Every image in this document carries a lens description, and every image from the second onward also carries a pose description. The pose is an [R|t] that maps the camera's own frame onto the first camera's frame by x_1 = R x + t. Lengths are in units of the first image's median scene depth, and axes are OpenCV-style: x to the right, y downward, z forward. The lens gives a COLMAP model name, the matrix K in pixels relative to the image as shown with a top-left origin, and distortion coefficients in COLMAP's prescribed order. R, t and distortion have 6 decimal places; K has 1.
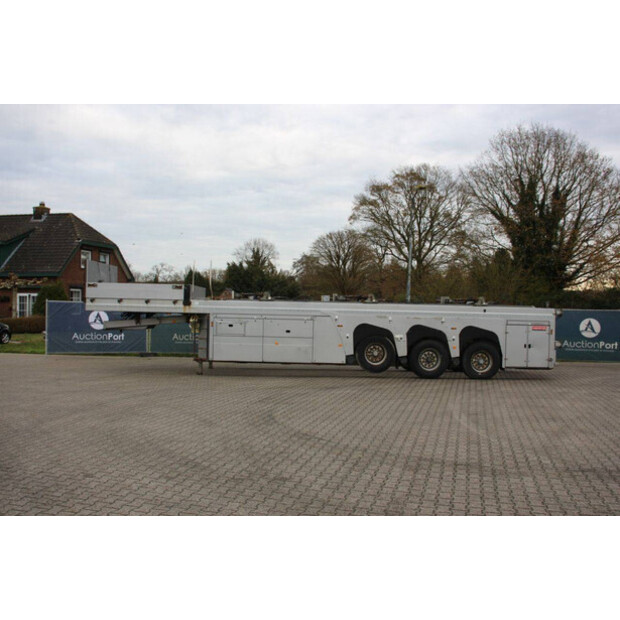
lens RADIAL K [[553.7, 0, 313.2], [0, 553.7, 313.2], [0, 0, 1]] dist [-0.088457, 0.050694]
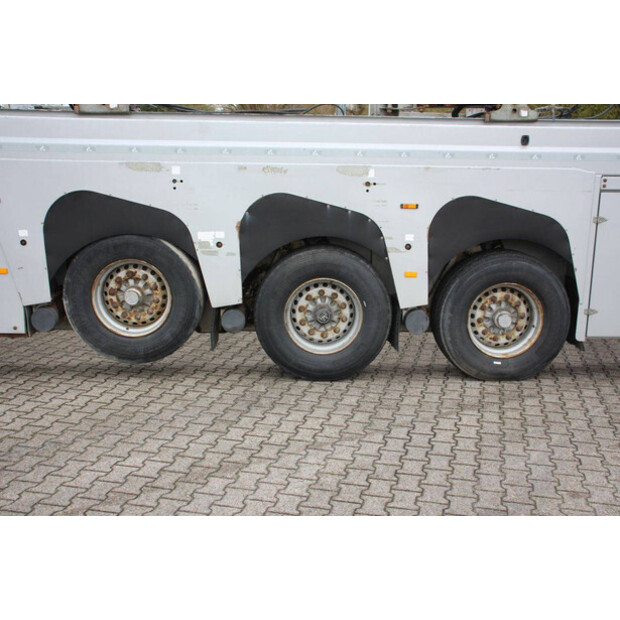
lens RADIAL K [[670.6, 0, 311.7], [0, 670.6, 310.5], [0, 0, 1]] dist [-0.006305, 0.000000]
pose [[0.999871, -0.010444, 0.012240, 0.200433], [0.007770, 0.979541, 0.201093, 0.010736], [-0.014089, -0.200972, 0.979496, 0.656173]]
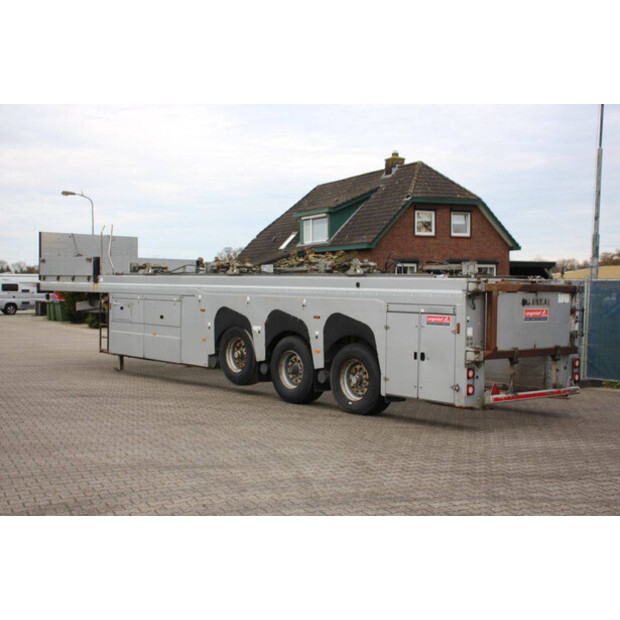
lens RADIAL K [[840.8, 0, 329.7], [0, 840.8, 308.1], [0, 0, 1]] dist [0.082381, 0.000000]
pose [[0.649900, 0.008067, -0.759977, 0.914330], [-0.002446, 0.999961, 0.008522, 0.011192], [0.760016, -0.003680, 0.649894, 0.450779]]
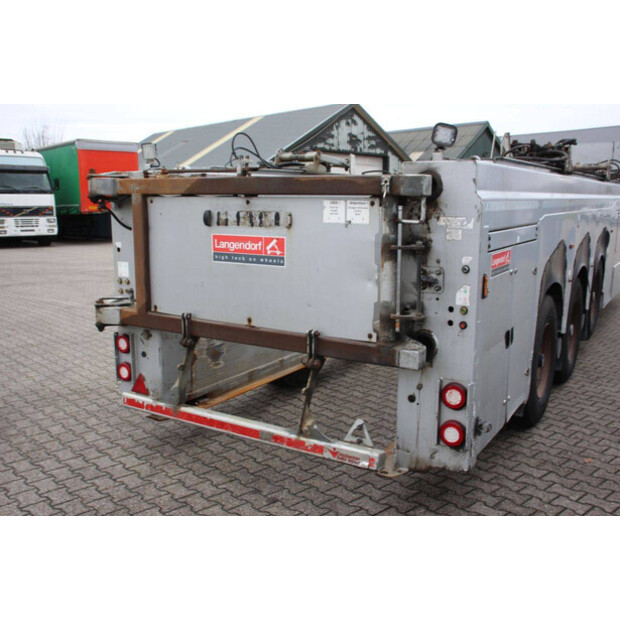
lens RADIAL K [[641.2, 0, 313.6], [0, 641.2, 308.6], [0, 0, 1]] dist [-0.028445, 0.000000]
pose [[-0.535258, 0.118352, -0.836356, 0.648847], [-0.018771, 0.988224, 0.151856, 0.007882], [0.844480, 0.096982, -0.526733, 1.254233]]
